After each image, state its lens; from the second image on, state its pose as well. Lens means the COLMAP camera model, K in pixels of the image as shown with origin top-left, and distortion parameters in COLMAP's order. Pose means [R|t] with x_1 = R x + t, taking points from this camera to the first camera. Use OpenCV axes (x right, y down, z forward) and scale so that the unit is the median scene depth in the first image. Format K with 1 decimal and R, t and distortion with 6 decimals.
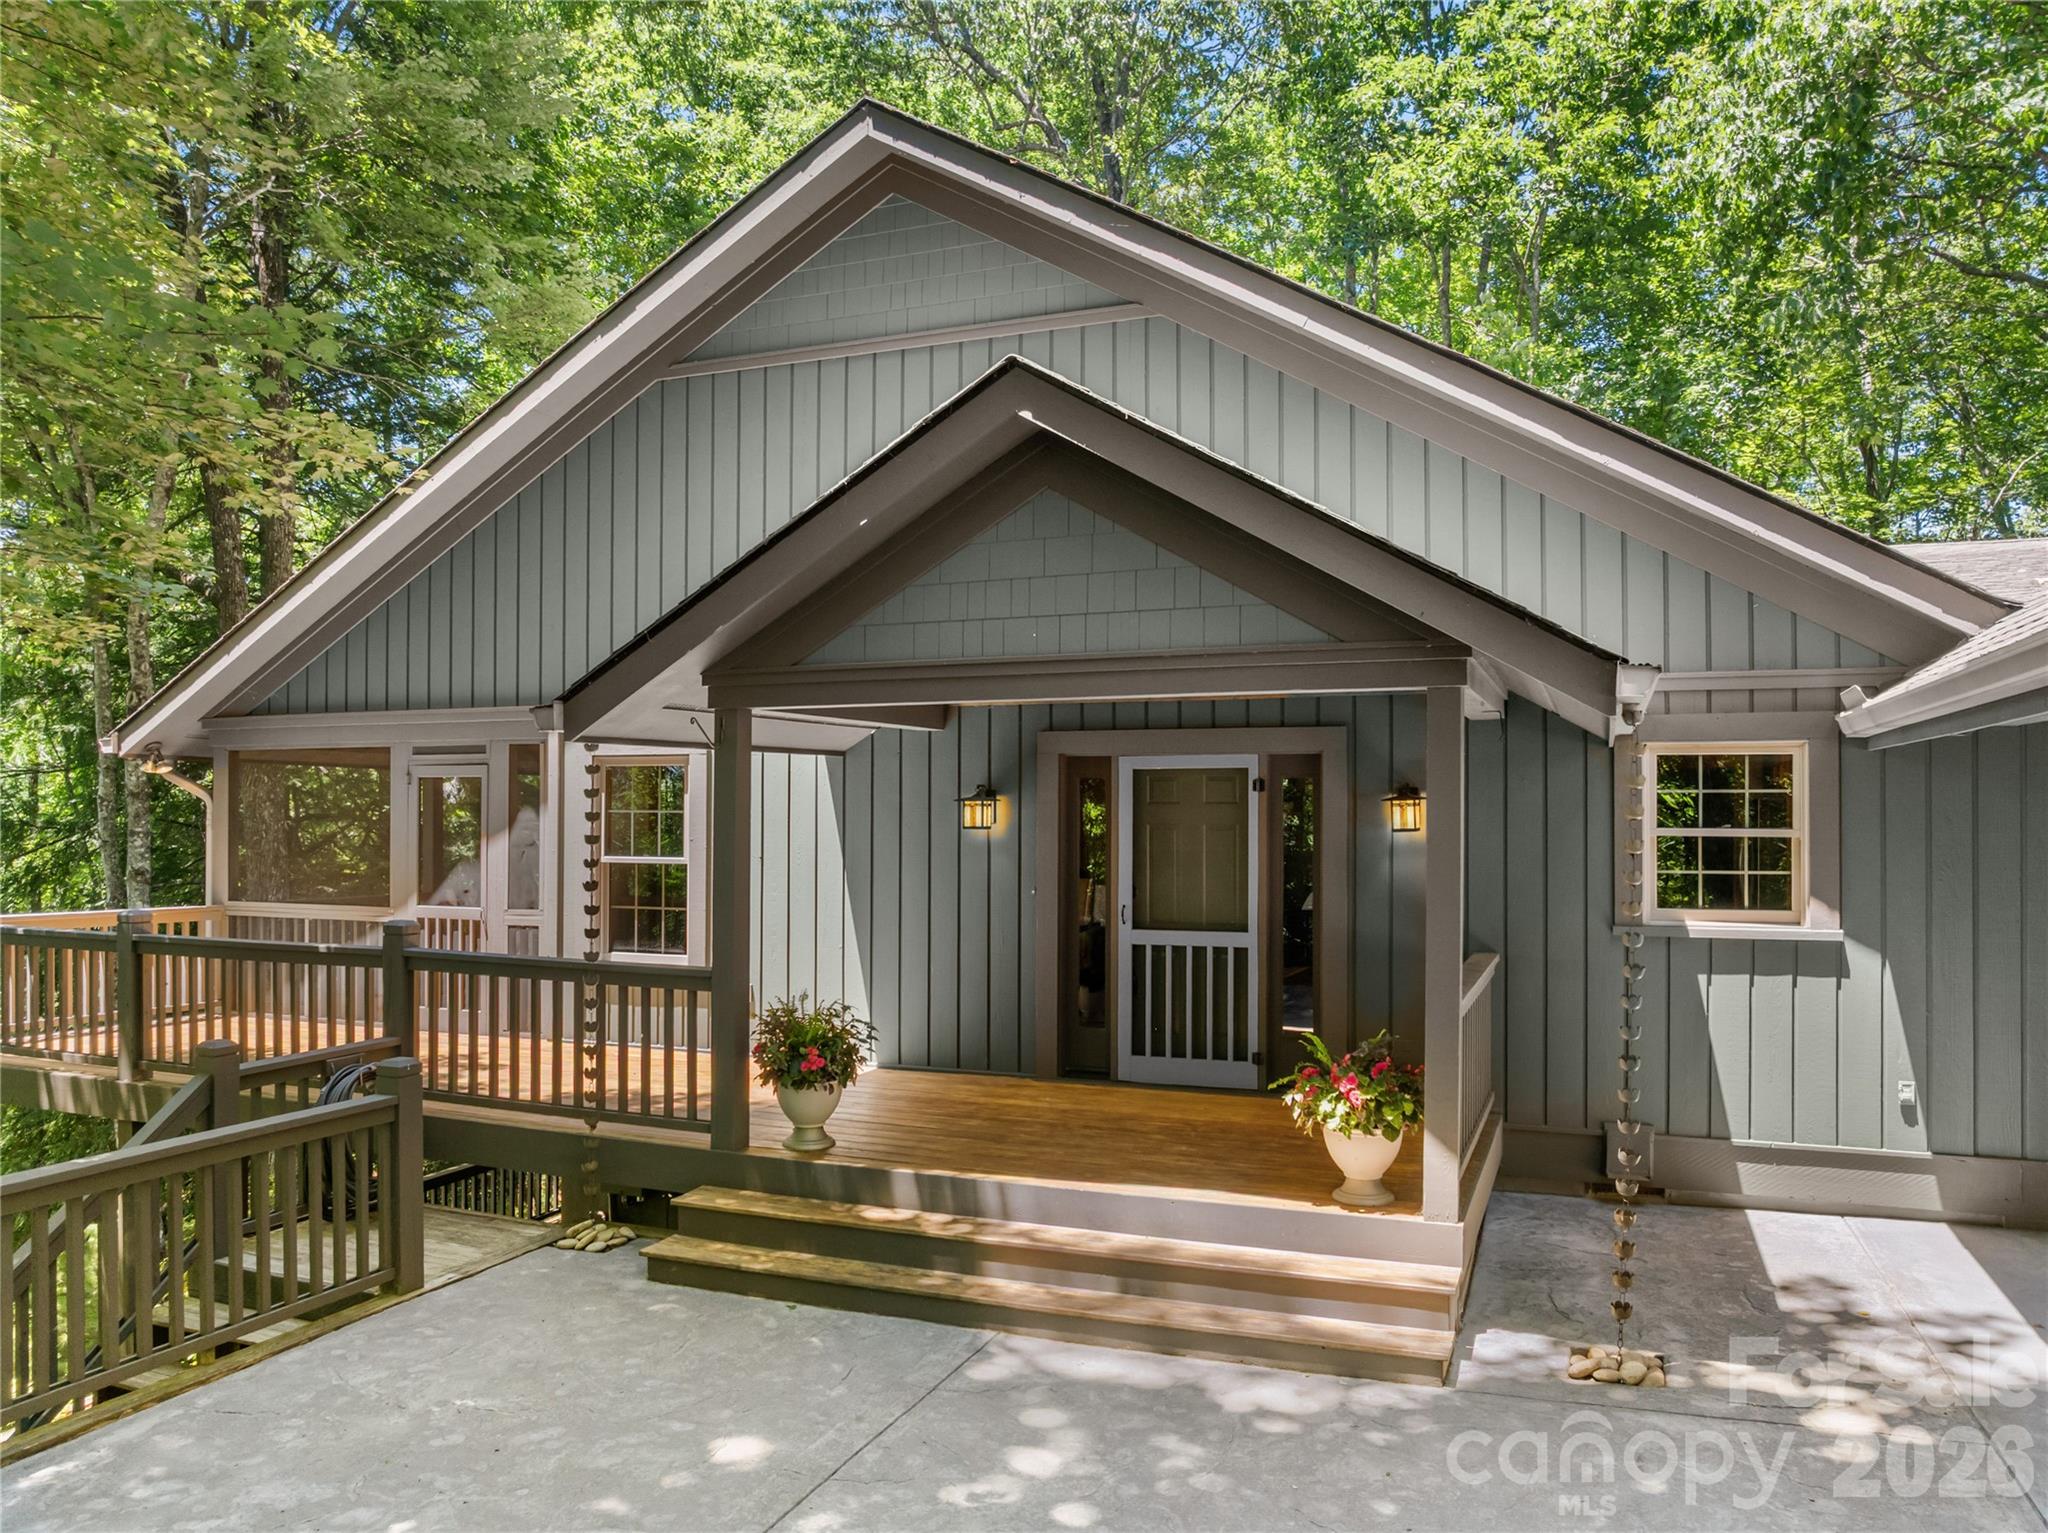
lens RADIAL K [[1430.3, 0, 1031.7], [0, 1430.3, 772.4], [0, 0, 1]] dist [-0.011701, -0.002957]
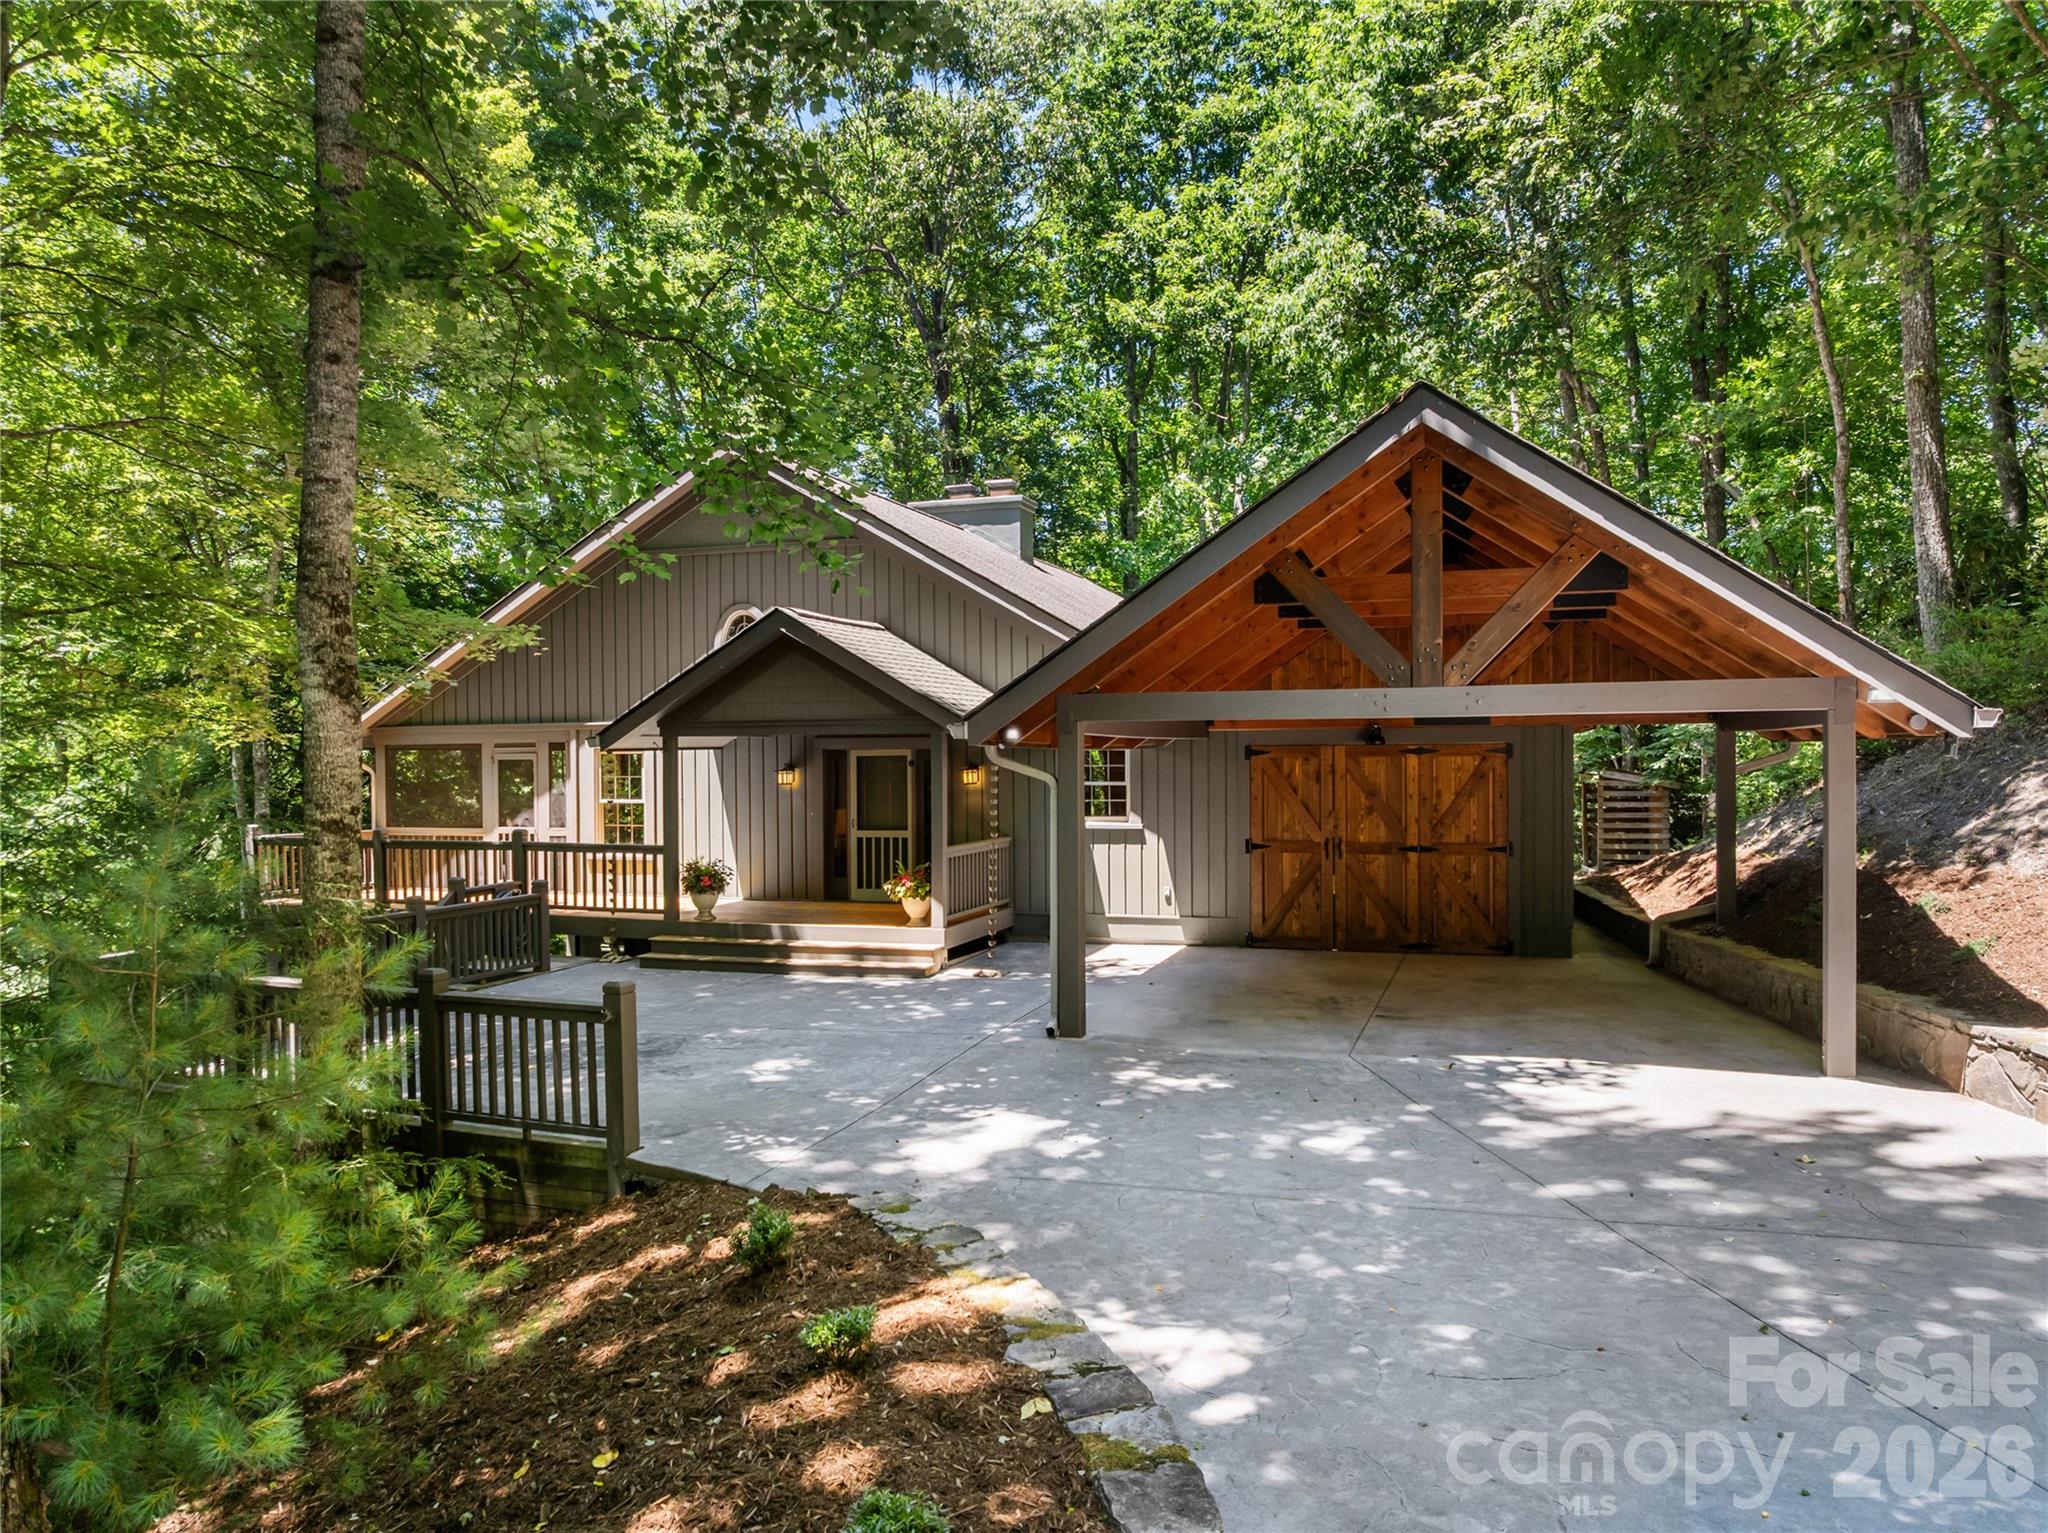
lens RADIAL K [[1430.3, 0, 1019.5], [0, 1430.3, 772.7], [0, 0, 1]] dist [-0.011701, -0.002957]
pose [[0.998772, -0.010933, 0.048320, 0.243220], [0.008978, 0.999140, 0.040484, -0.071294], [-0.048721, -0.040000, 0.998011, -1.330346]]
